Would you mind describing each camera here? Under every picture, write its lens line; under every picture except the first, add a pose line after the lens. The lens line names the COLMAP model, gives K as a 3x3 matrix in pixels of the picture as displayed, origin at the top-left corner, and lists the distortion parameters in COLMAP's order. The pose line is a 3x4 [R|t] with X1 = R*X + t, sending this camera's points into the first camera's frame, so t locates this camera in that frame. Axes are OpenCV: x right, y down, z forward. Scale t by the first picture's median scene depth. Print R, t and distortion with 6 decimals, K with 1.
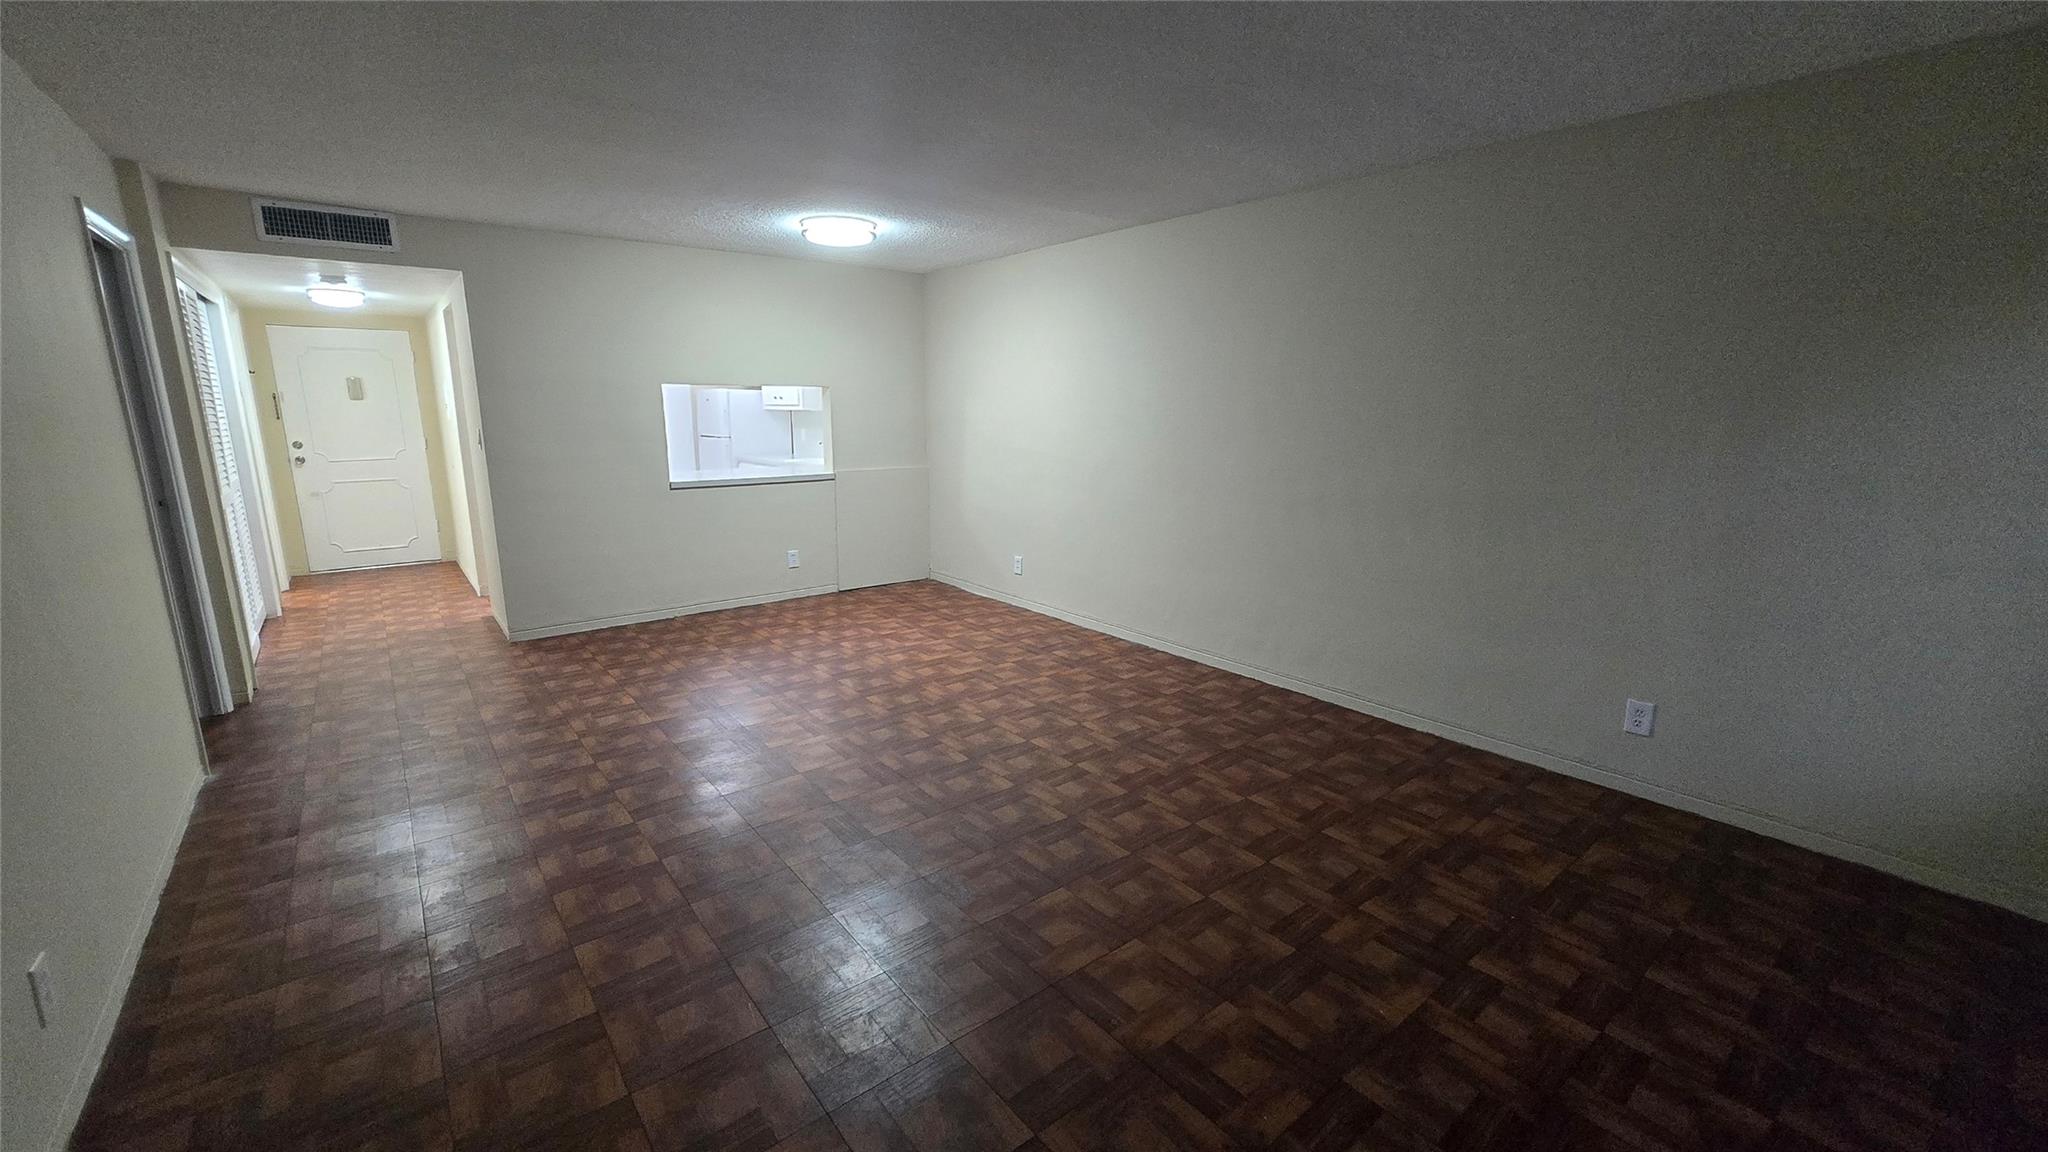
lens RADIAL K [[818.0, 0, 1014.7], [0, 818.0, 568.5], [0, 0, 1]] dist [0.003450, -0.000956]
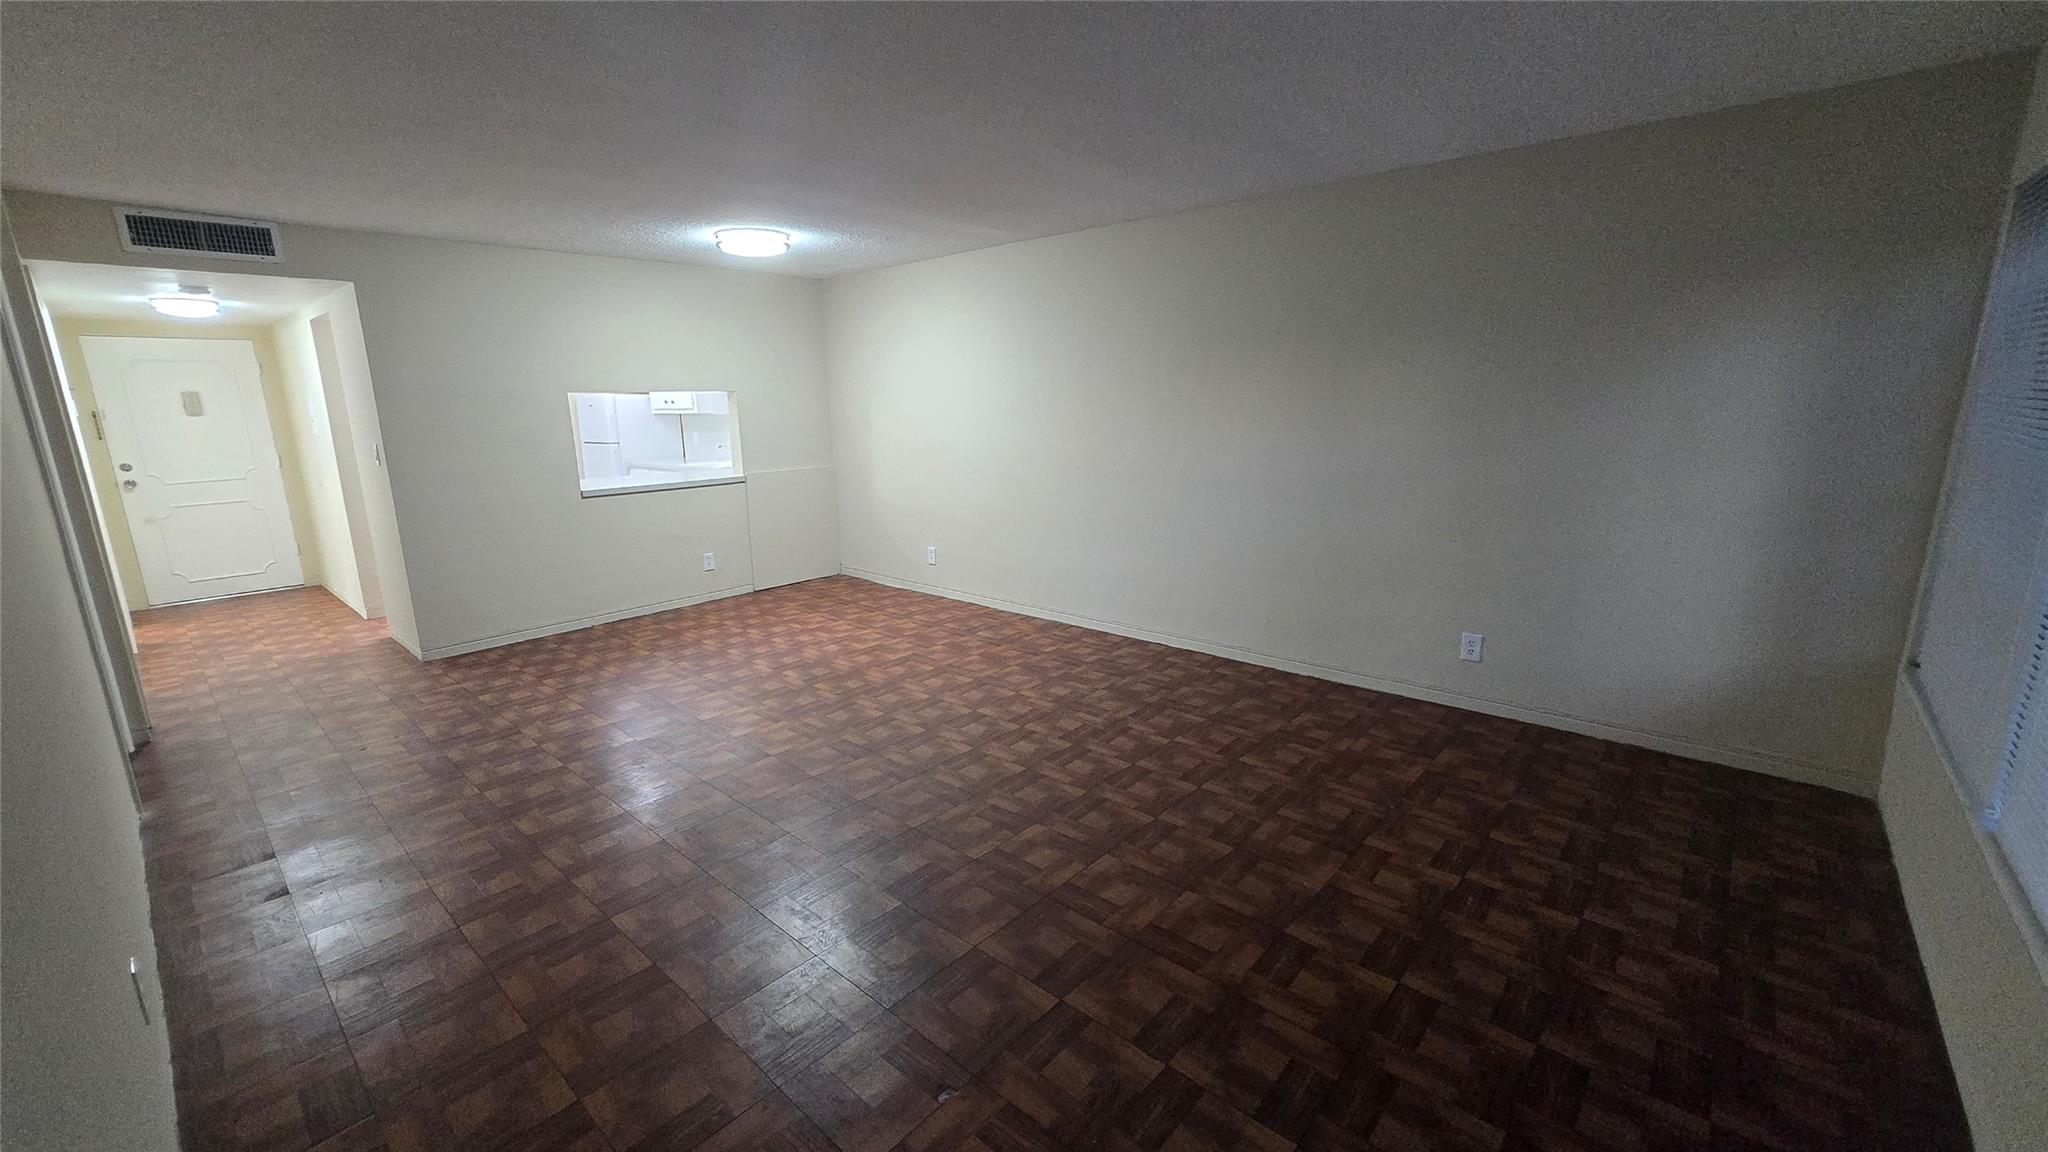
lens RADIAL K [[818.0, 0, 1011.0], [0, 818.0, 571.6], [0, 0, 1]] dist [0.003450, -0.000956]
pose [[0.986356, -0.057021, 0.154438, -0.074788], [0.055149, 0.998344, 0.016385, 0.005876], [-0.155116, -0.007645, 0.987867, -0.078143]]
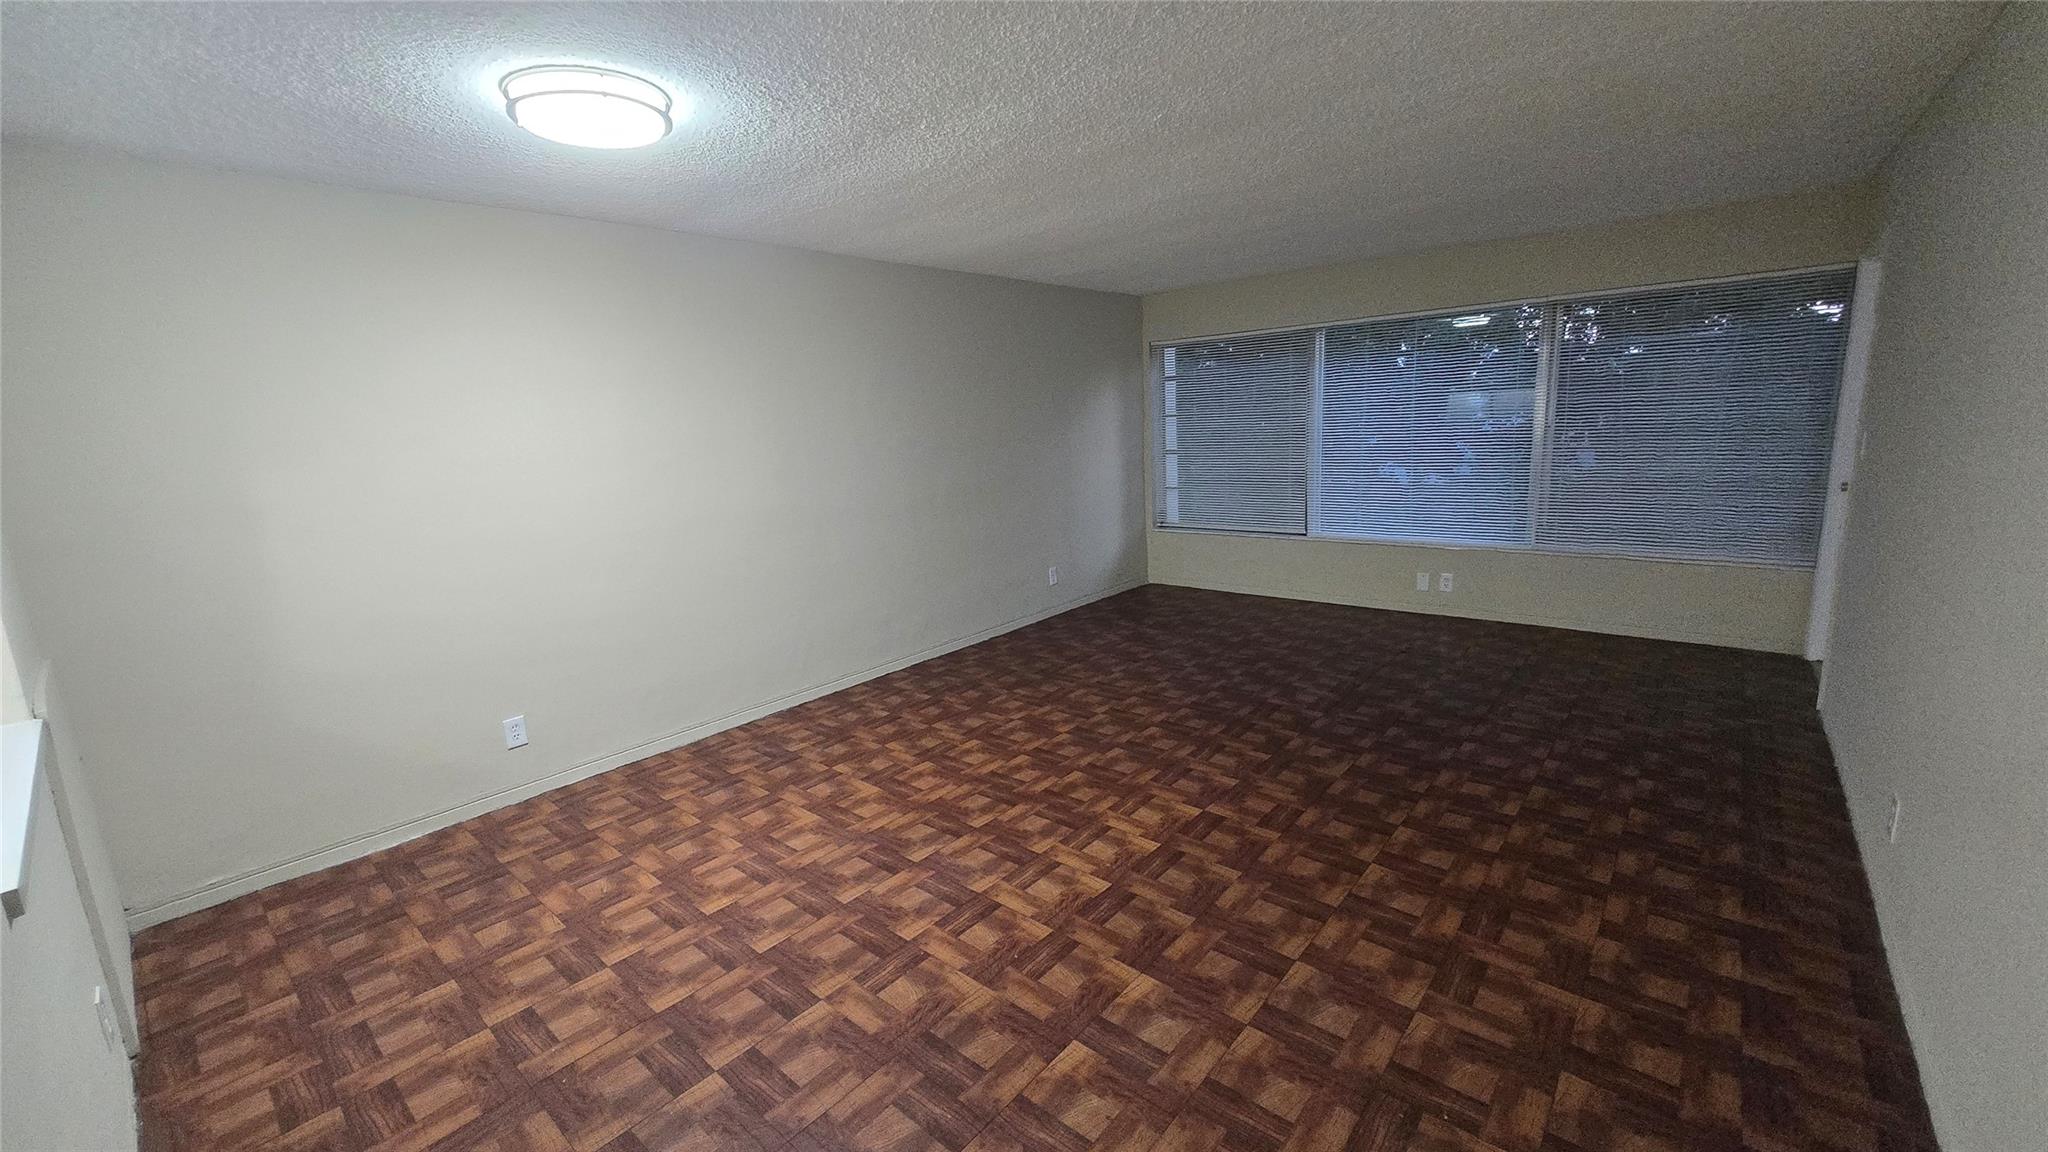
lens RADIAL K [[818.0, 0, 1041.8], [0, 818.0, 569.9], [0, 0, 1]] dist [0.003450, -0.000956]
pose [[-0.207223, -0.174692, 0.962570, -0.771003], [0.242289, 0.944110, 0.223502, -0.190485], [-0.947816, 0.279535, -0.153315, 0.885176]]
